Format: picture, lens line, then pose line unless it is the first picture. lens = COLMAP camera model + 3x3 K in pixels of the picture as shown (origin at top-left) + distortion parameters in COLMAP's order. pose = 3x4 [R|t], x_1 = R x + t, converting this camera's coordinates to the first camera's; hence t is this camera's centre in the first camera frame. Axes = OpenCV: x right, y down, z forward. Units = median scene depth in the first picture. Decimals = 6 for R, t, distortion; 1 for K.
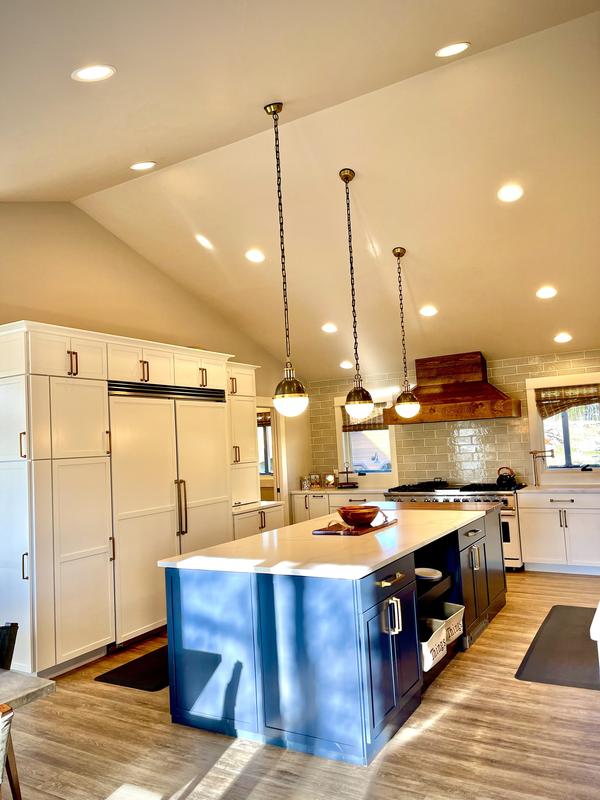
lens RADIAL K [[611.1, 0, 300.0], [0, 611.1, 400.0], [0, 0, 1]] dist [0.092979, -0.132301]
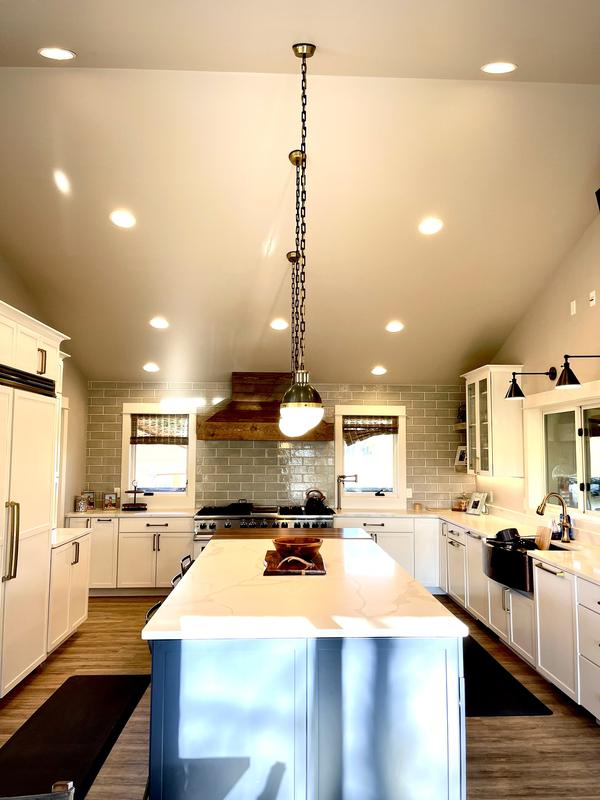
lens RADIAL K [[611.1, 0, 300.0], [0, 611.1, 400.0], [0, 0, 1]] dist [0.092979, -0.132301]
pose [[0.839677, 0.103346, 0.533162, -0.245242], [-0.090603, 0.994626, -0.050105, 0.015204], [-0.535475, -0.006234, 0.844528, 0.176796]]
